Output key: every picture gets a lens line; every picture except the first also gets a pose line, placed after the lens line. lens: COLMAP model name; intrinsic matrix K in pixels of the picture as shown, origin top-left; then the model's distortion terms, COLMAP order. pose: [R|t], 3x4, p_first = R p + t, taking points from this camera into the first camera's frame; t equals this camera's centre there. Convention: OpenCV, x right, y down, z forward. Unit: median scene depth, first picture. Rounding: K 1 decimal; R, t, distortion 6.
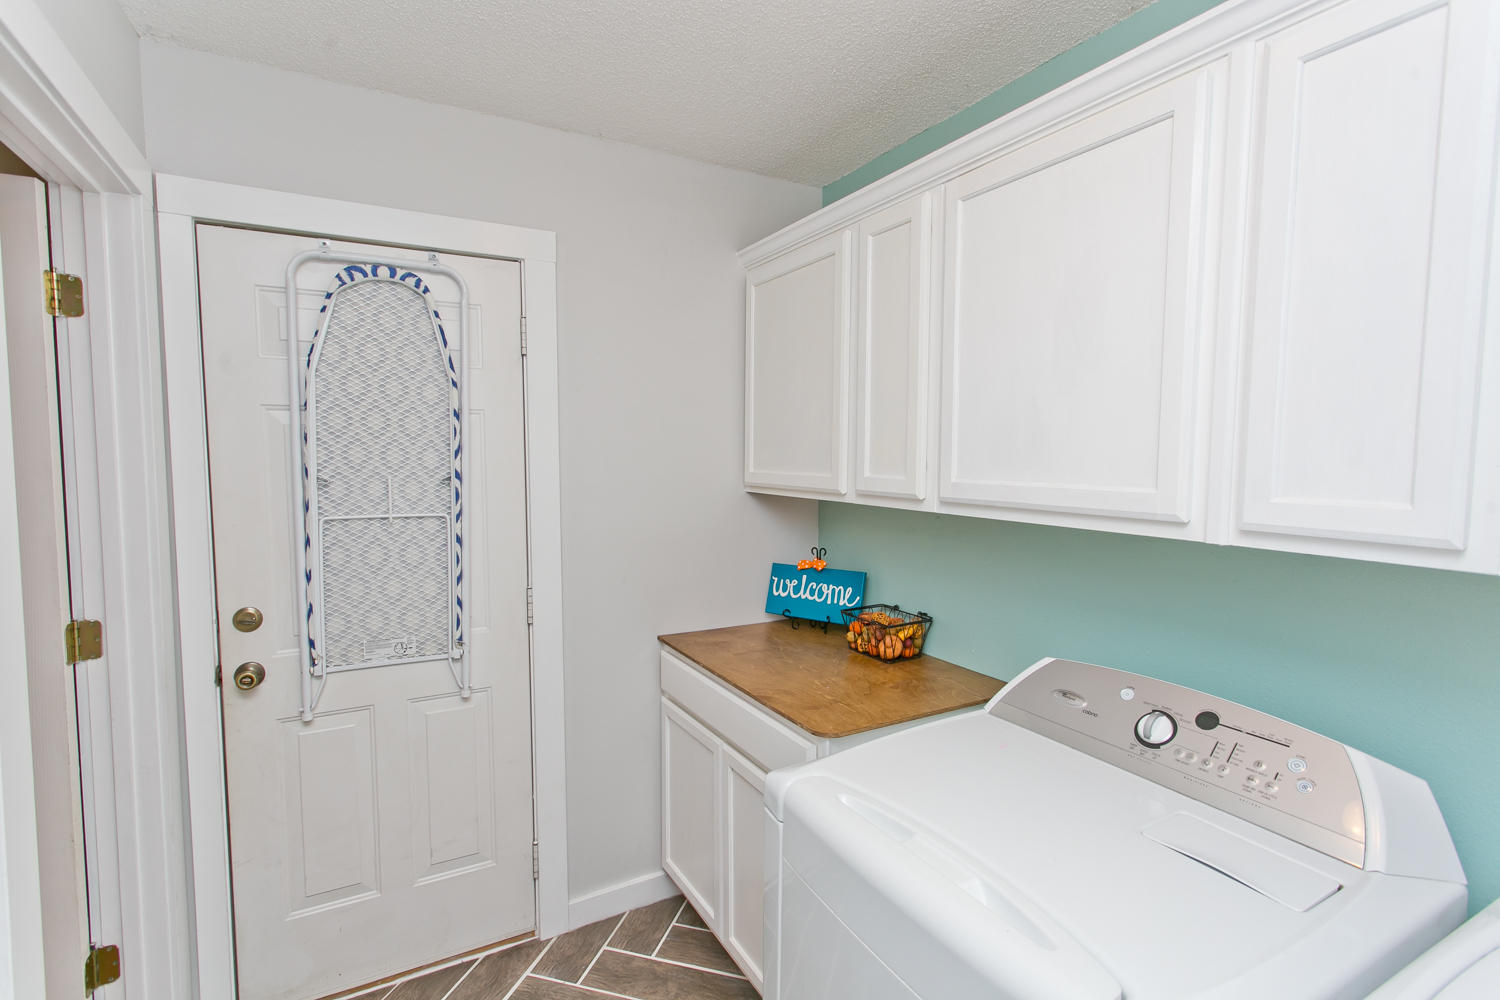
lens RADIAL K [[729.8, 0, 752.7], [0, 729.8, 497.7], [0, 0, 1]] dist [0.001370, 0.000131]
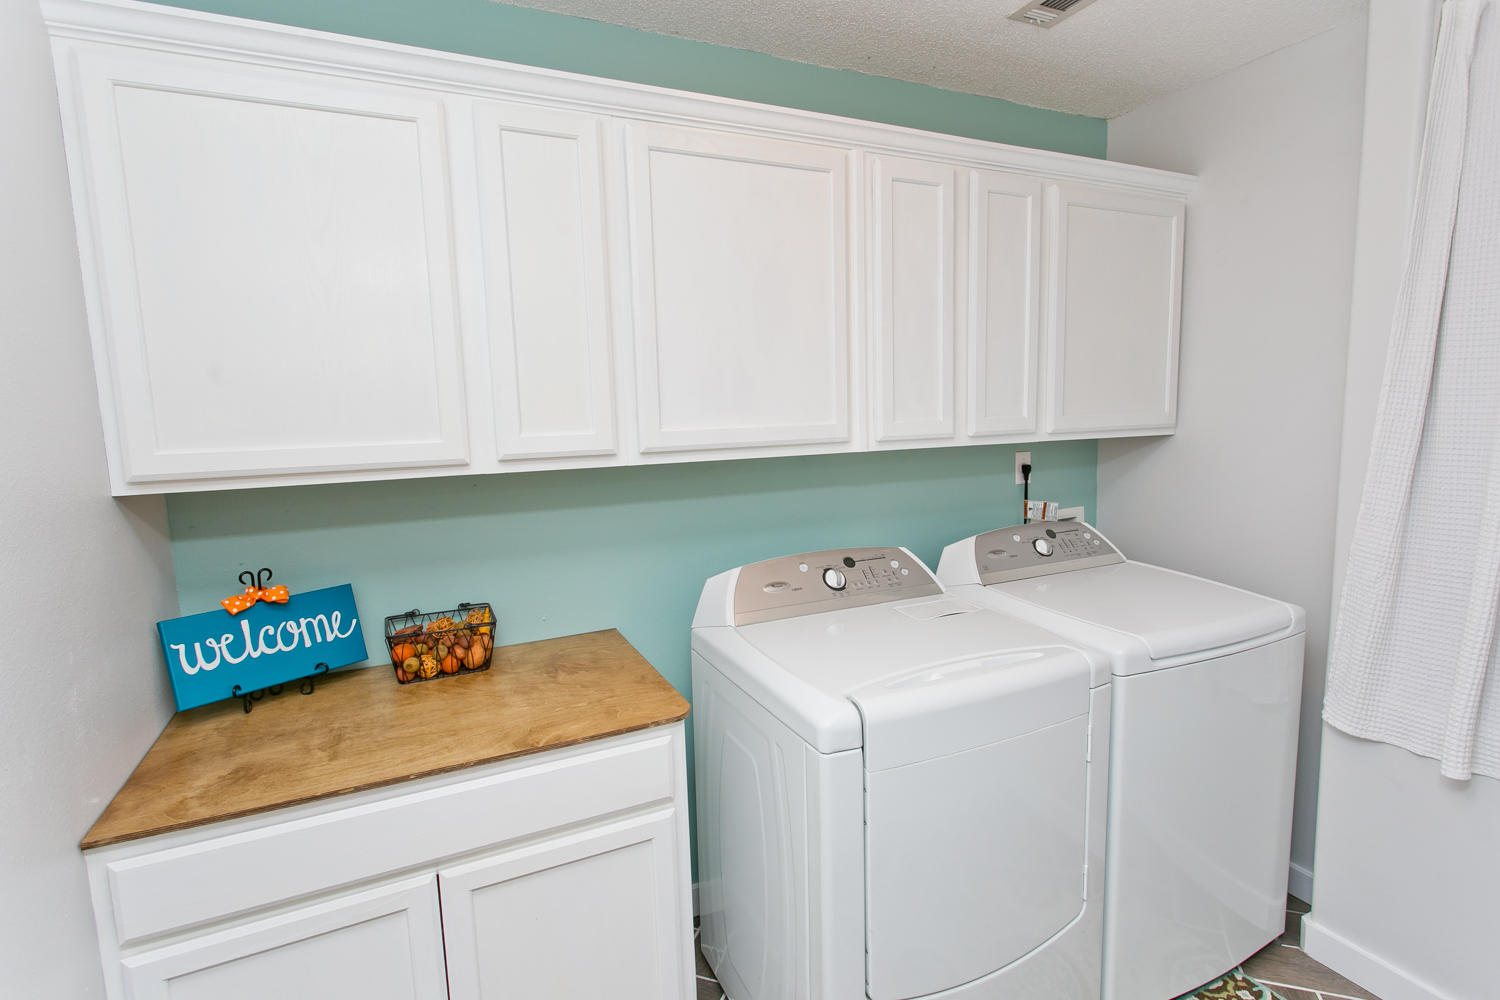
lens RADIAL K [[729.8, 0, 750.7], [0, 729.8, 501.8], [0, 0, 1]] dist [0.001370, 0.000131]
pose [[0.075674, -0.133329, 0.988178, -0.494395], [0.097196, 0.987287, 0.125766, -0.026531], [-0.992384, 0.086530, 0.087671, 0.538575]]
